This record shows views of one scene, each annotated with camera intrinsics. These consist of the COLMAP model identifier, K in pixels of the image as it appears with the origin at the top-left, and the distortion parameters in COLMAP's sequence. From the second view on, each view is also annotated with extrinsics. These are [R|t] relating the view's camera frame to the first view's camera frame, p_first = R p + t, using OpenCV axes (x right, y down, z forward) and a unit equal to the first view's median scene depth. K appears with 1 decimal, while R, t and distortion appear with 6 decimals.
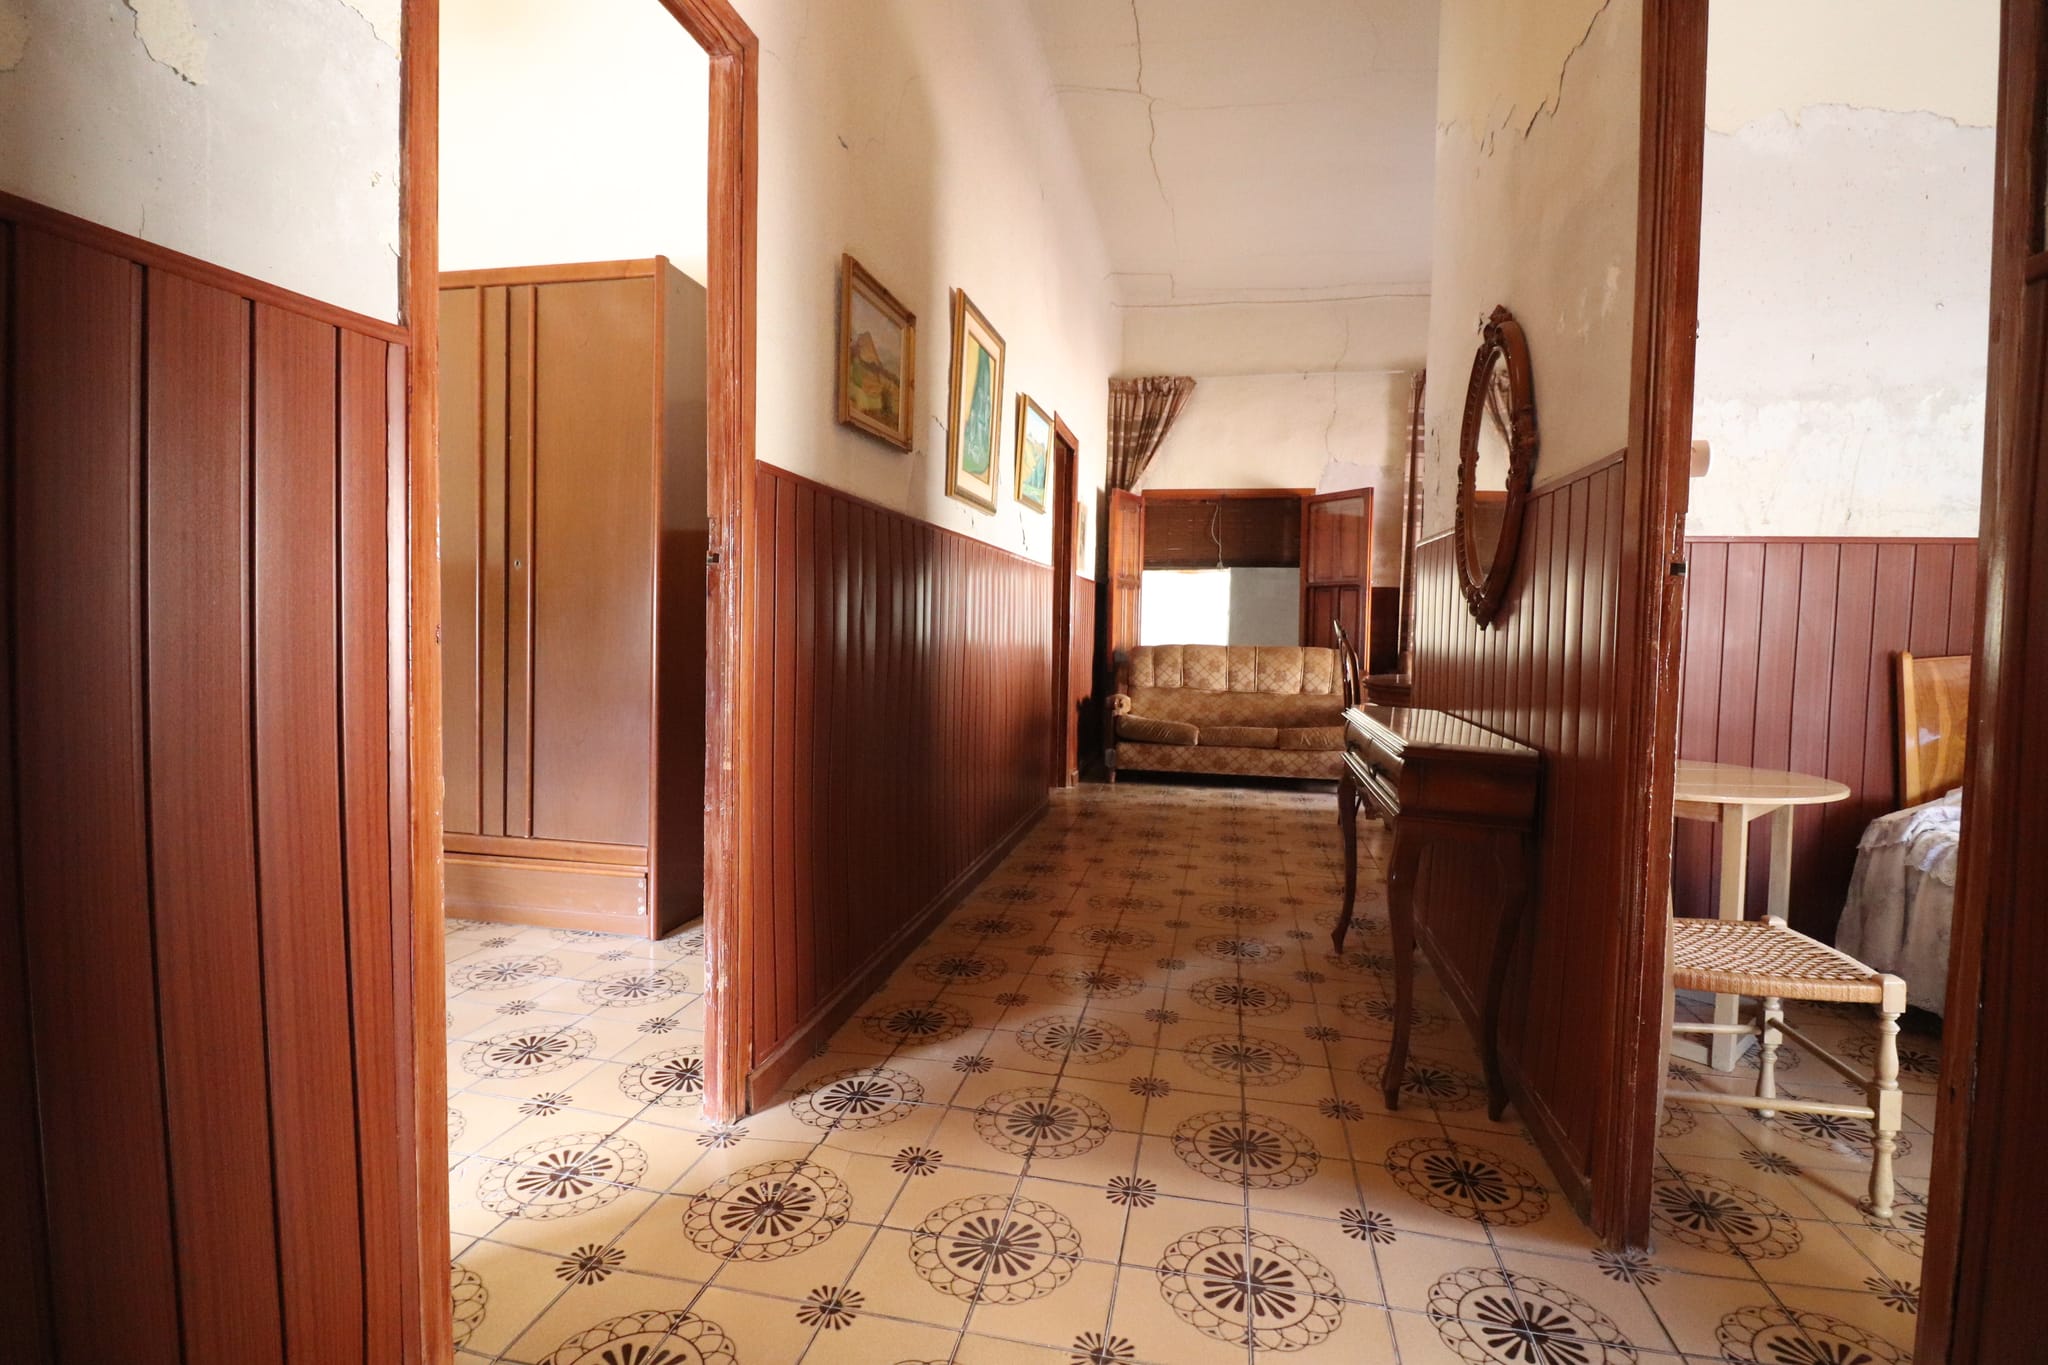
lens RADIAL K [[958.5, 0, 1016.5], [0, 958.5, 664.8], [0, 0, 1]] dist [0.000432, -0.013316]
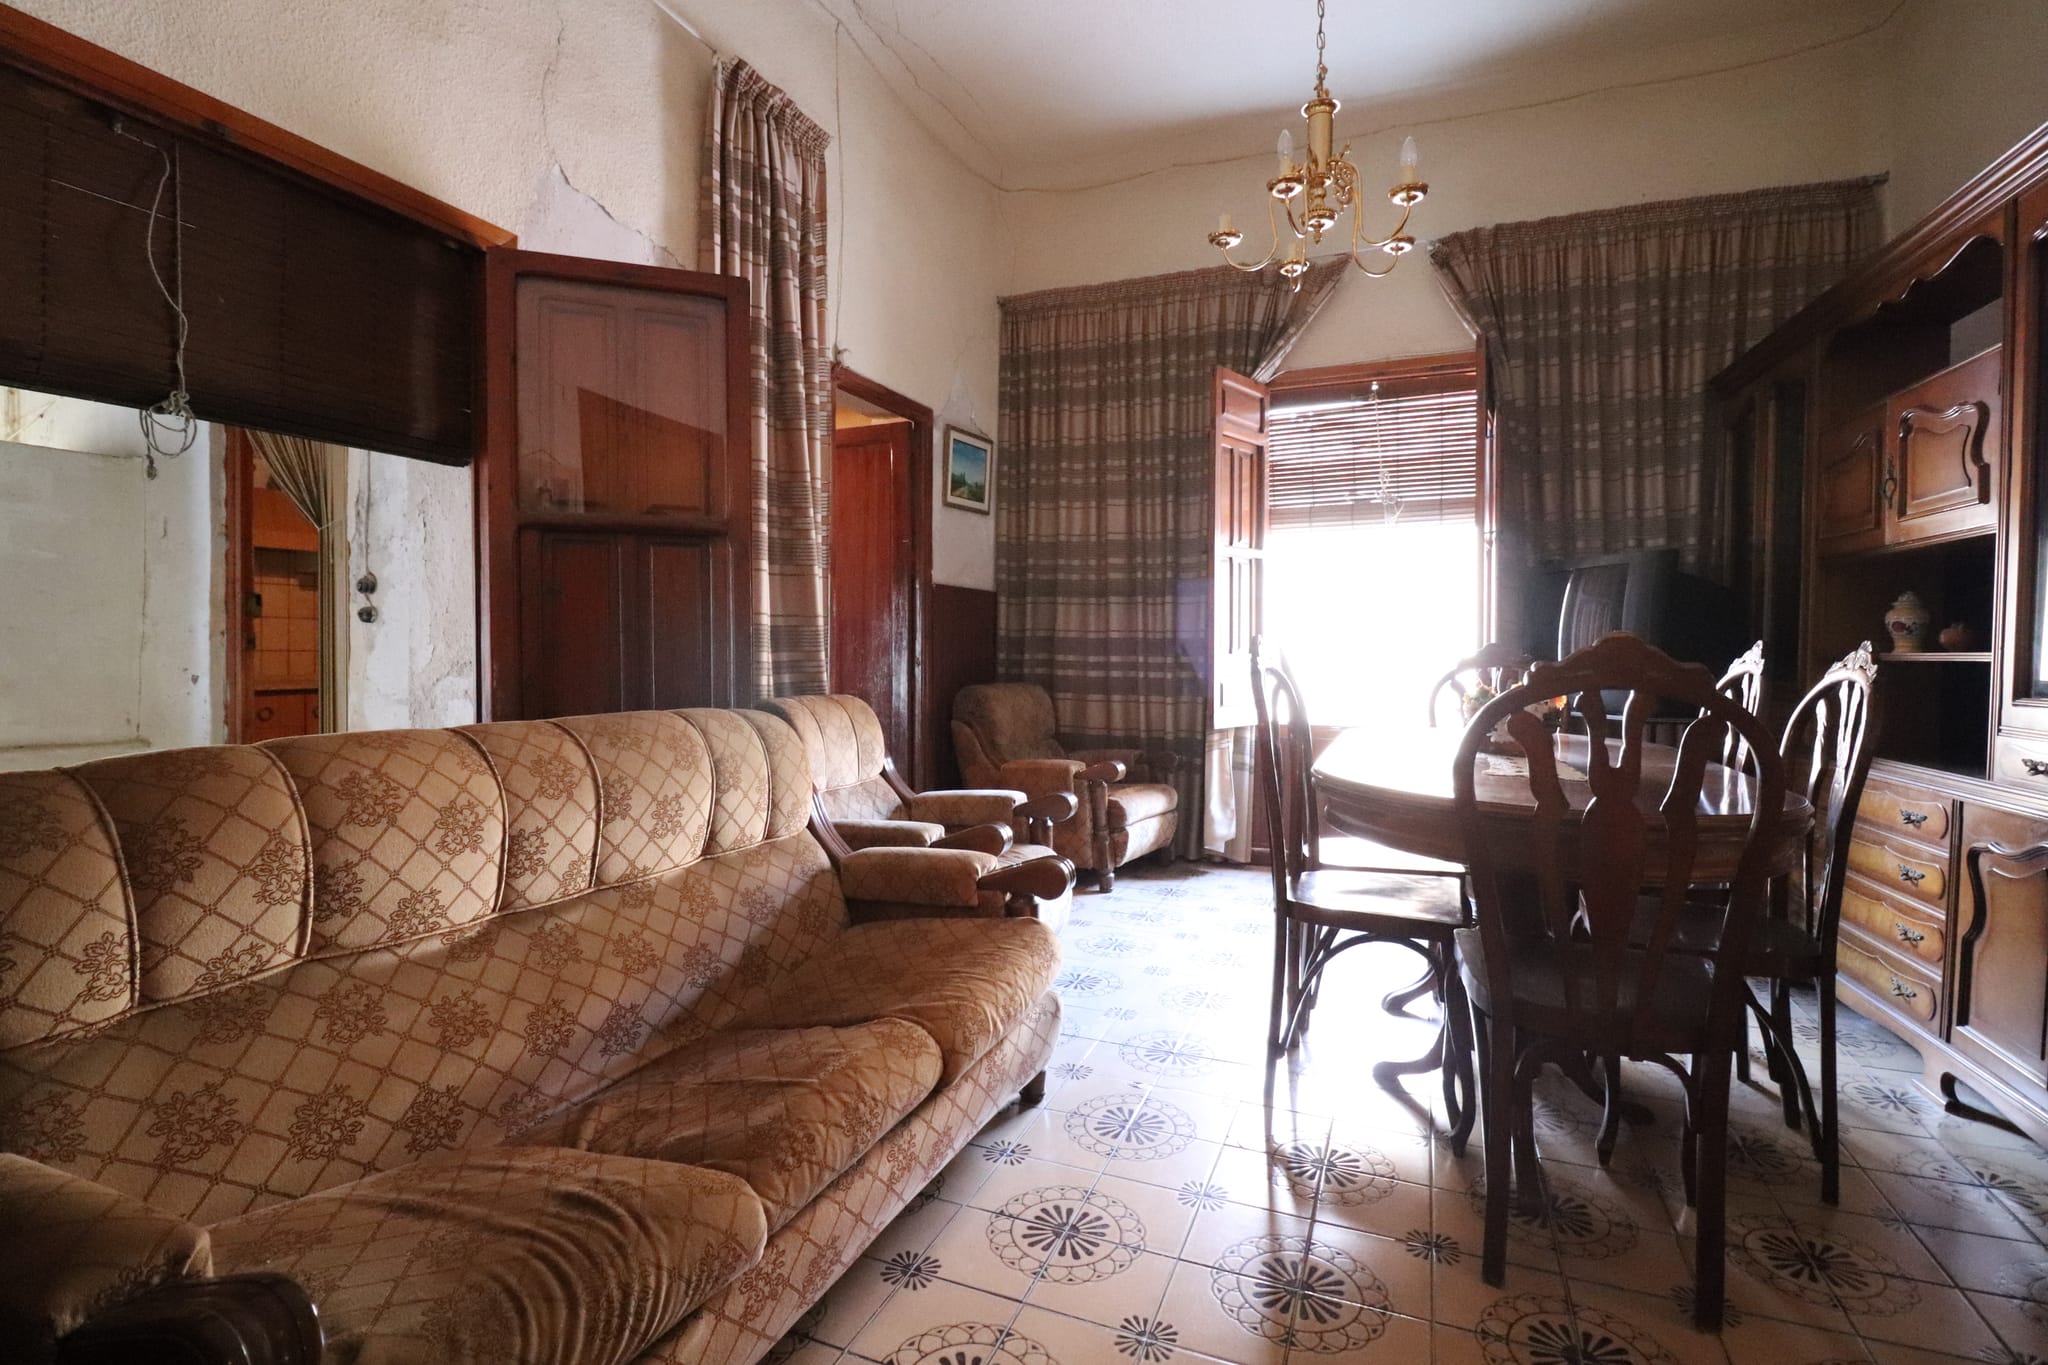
lens RADIAL K [[958.5, 0, 1016.5], [0, 958.5, 664.8], [0, 0, 1]] dist [0.000432, -0.013316]
pose [[0.173227, -0.034474, 0.984278, 0.006661], [0.044338, 0.998647, 0.027174, -0.037354], [-0.983883, 0.038934, 0.174521, 0.826962]]
